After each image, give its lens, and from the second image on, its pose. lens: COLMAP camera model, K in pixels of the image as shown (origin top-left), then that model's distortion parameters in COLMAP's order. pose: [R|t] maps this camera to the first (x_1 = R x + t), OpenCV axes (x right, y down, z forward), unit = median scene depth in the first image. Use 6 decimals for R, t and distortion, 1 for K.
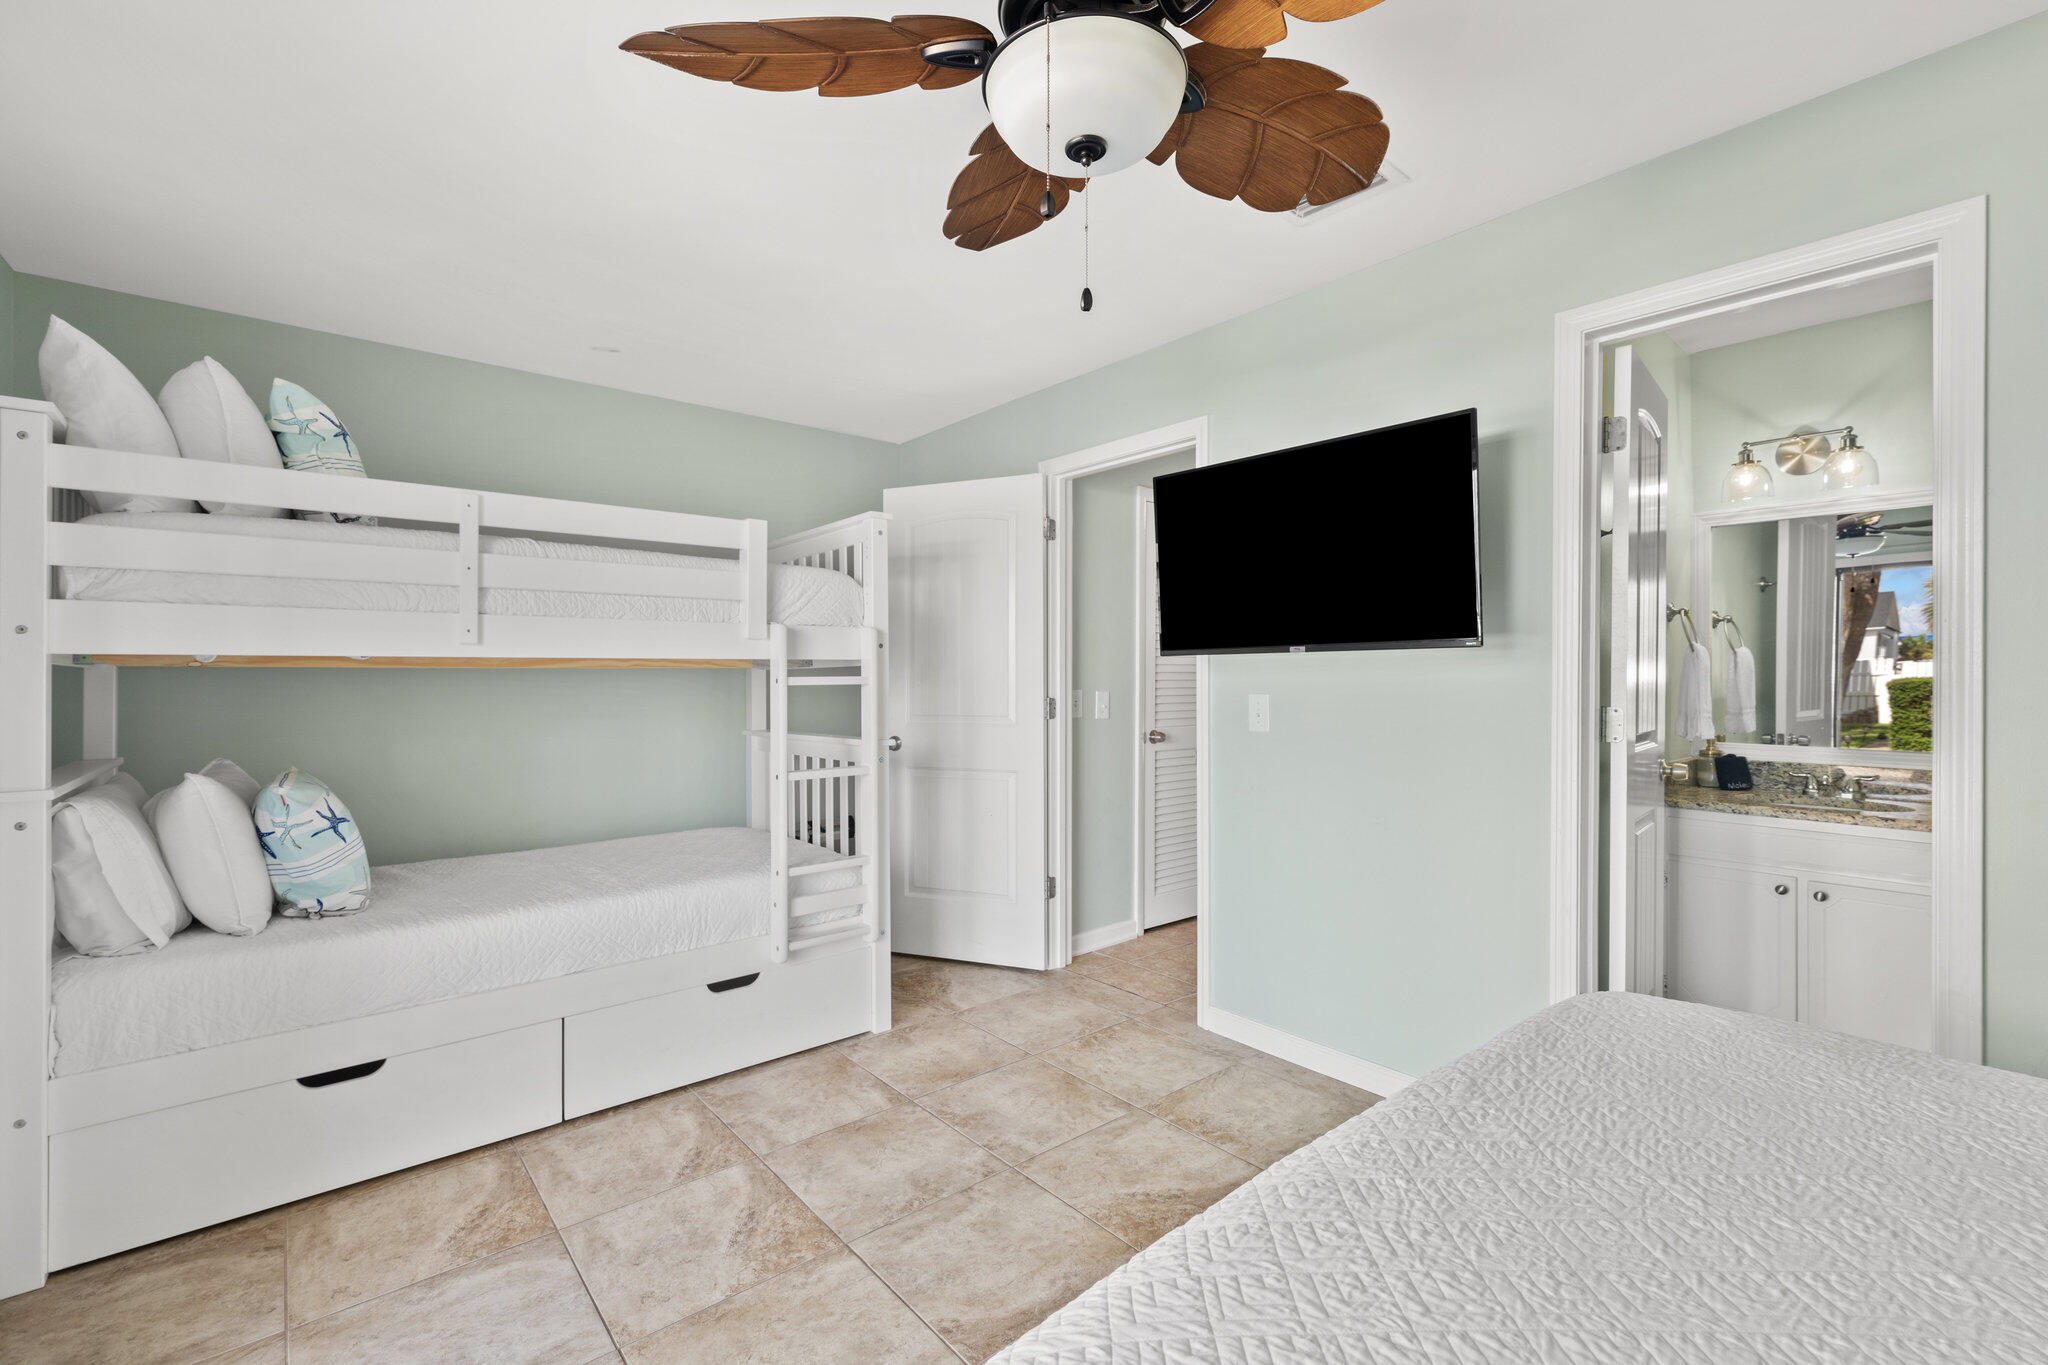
lens RADIAL K [[900.0, 0, 1019.8], [0, 900.0, 678.5], [0, 0, 1]] dist [0.002203, 0.000369]
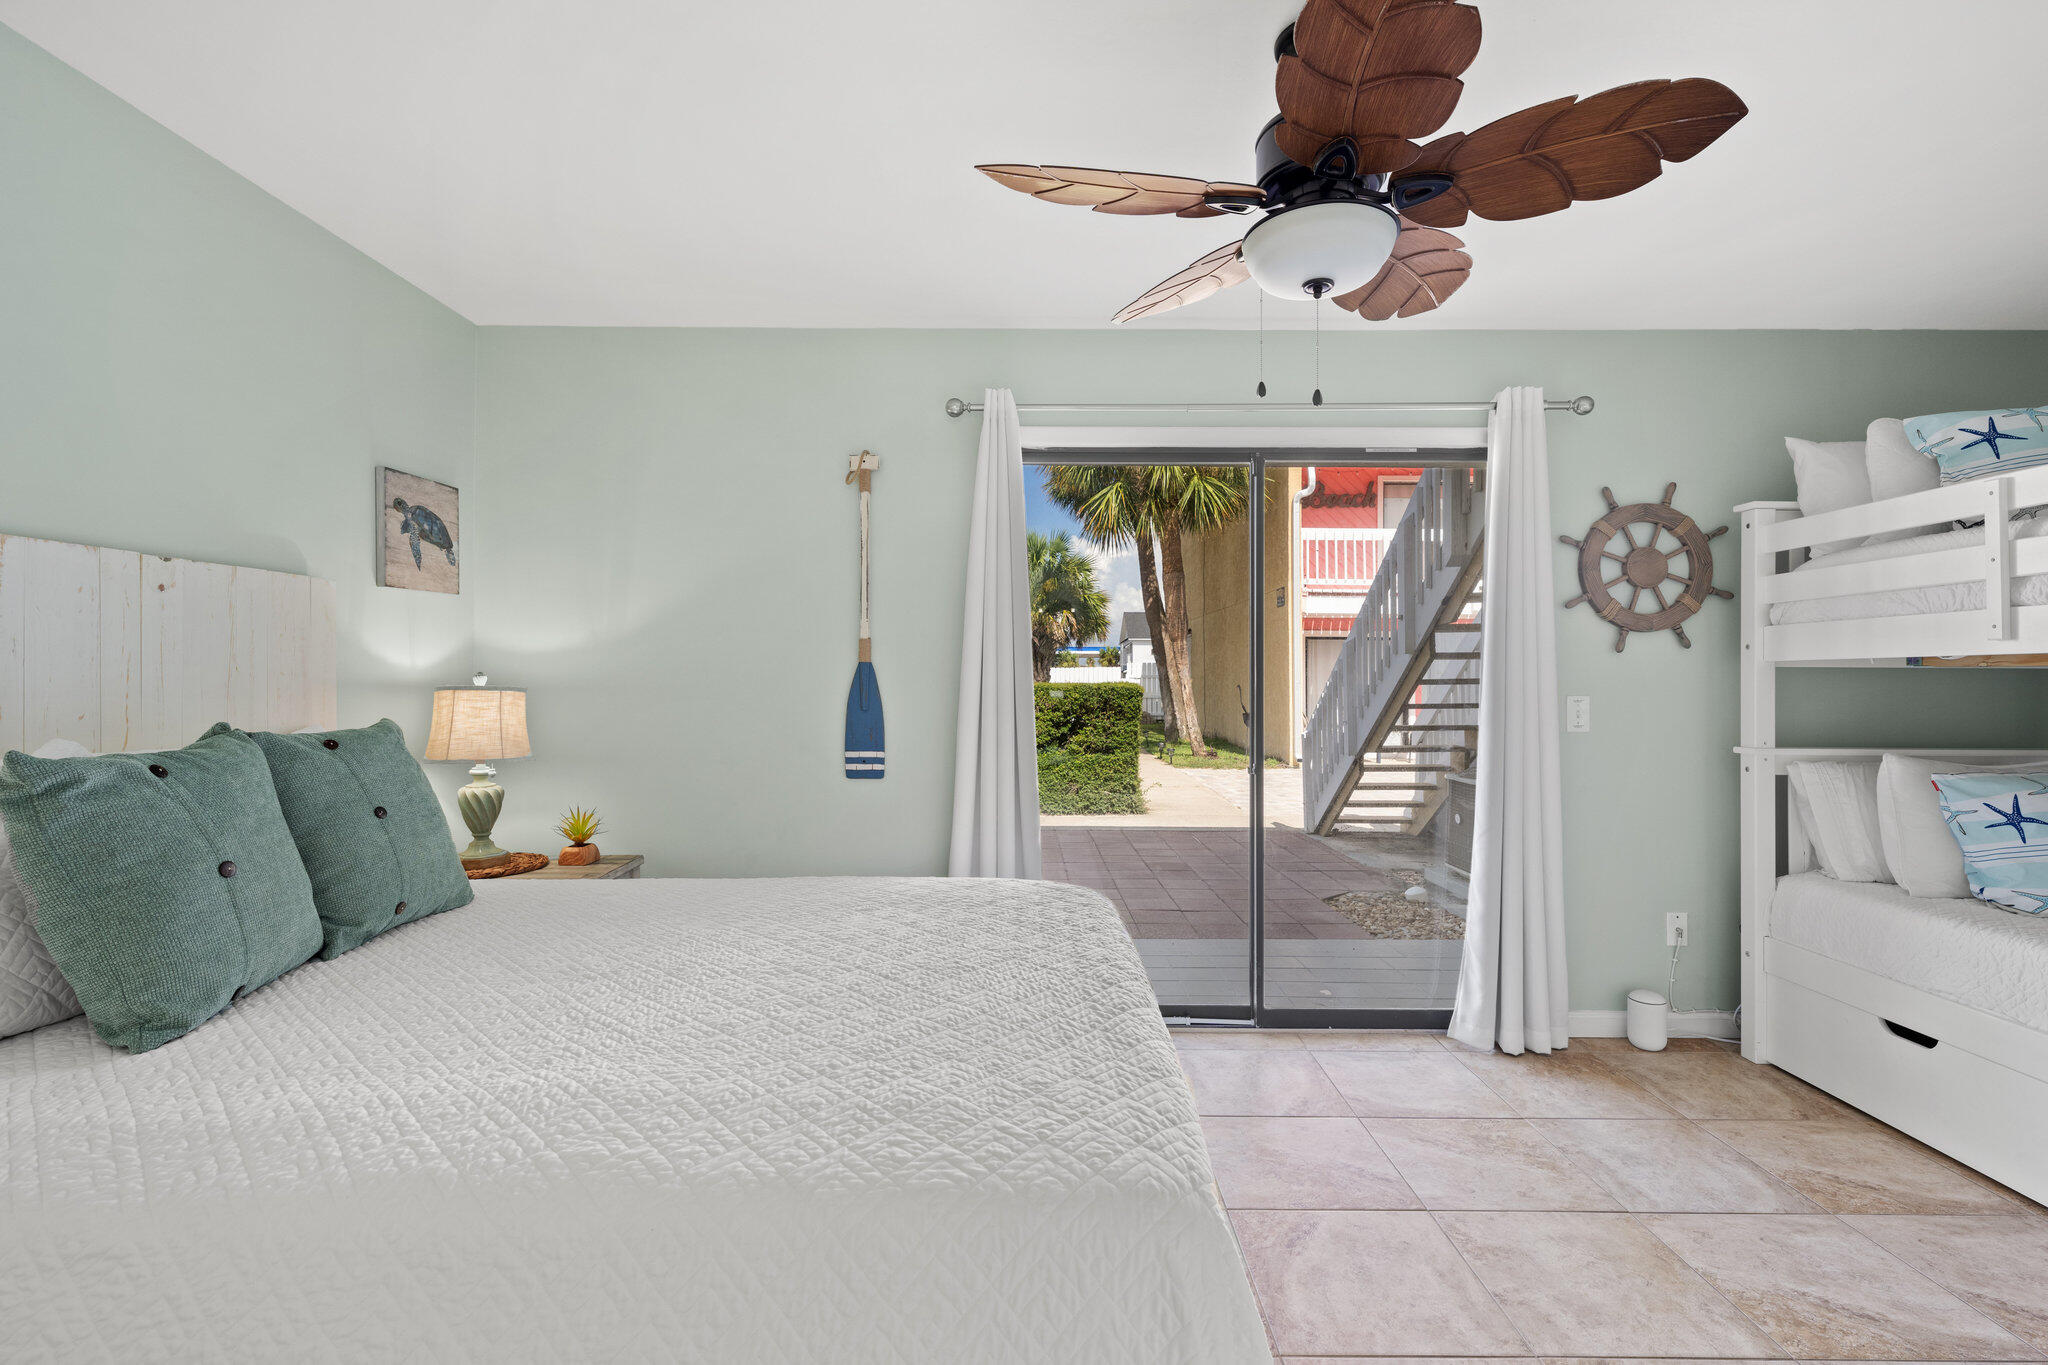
lens RADIAL K [[900.0, 0, 1018.9], [0, 900.0, 682.5], [0, 0, 1]] dist [0.002203, 0.000369]
pose [[-0.647664, 0.008236, -0.761881, 0.824386], [0.001325, 0.999952, 0.009682, -0.005853], [0.761925, 0.005261, -0.647644, 0.907567]]
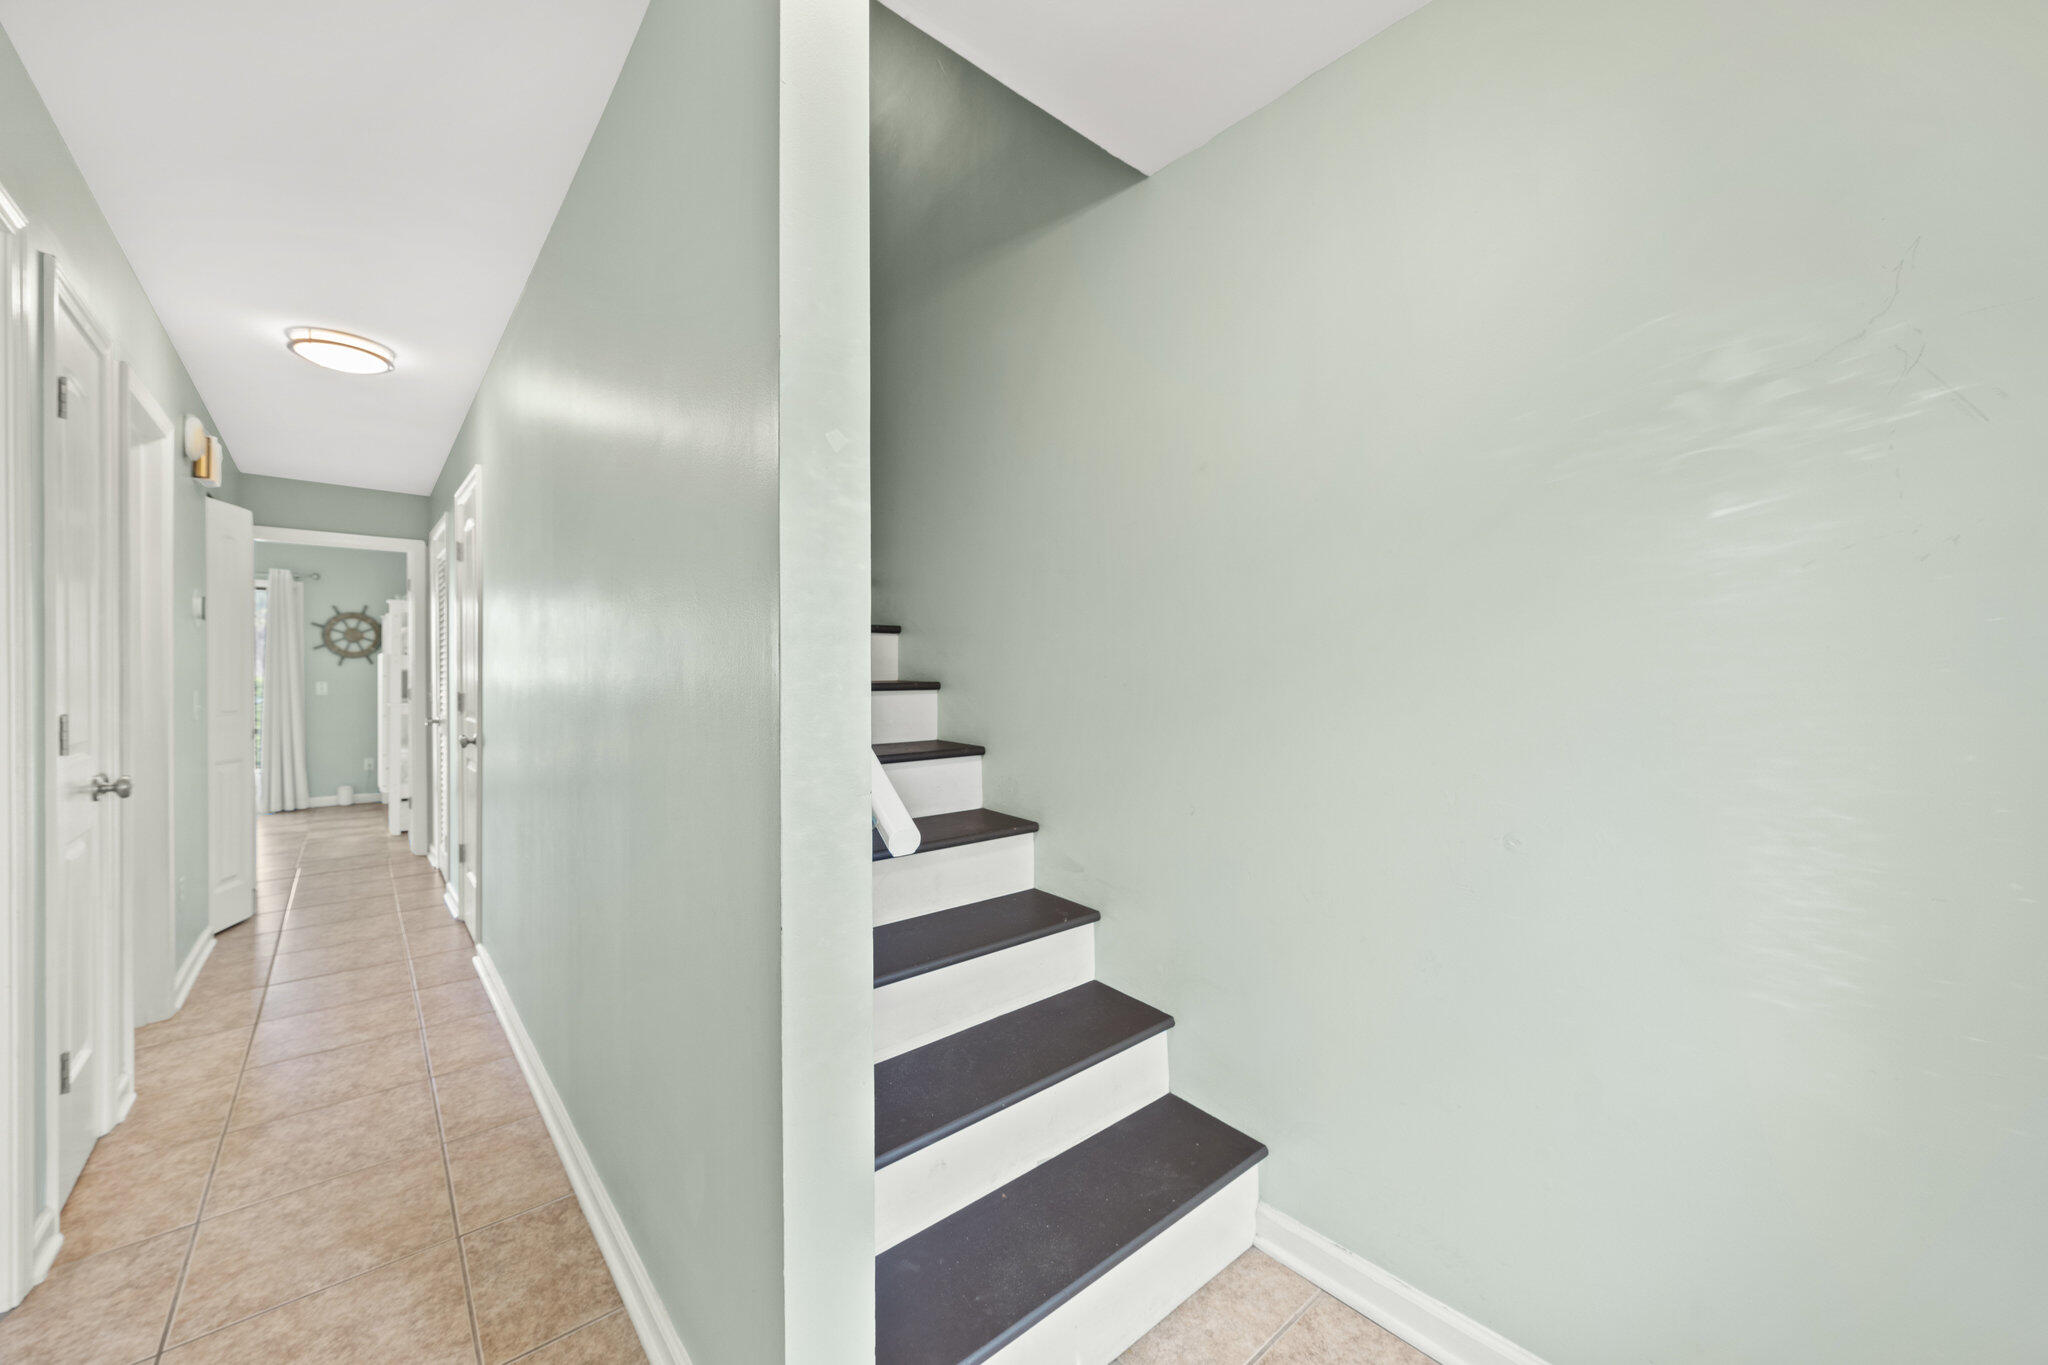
lens RADIAL K [[792.8, 0, 1025.9], [0, 792.8, 674.6], [0, 0, 1]] dist [-0.004335, 0.000090]
pose [[0.014352, 0.005819, -0.999880, 2.644297], [-0.000390, 0.999983, 0.005814, -0.020742], [0.999897, 0.000306, 0.014354, 3.688468]]
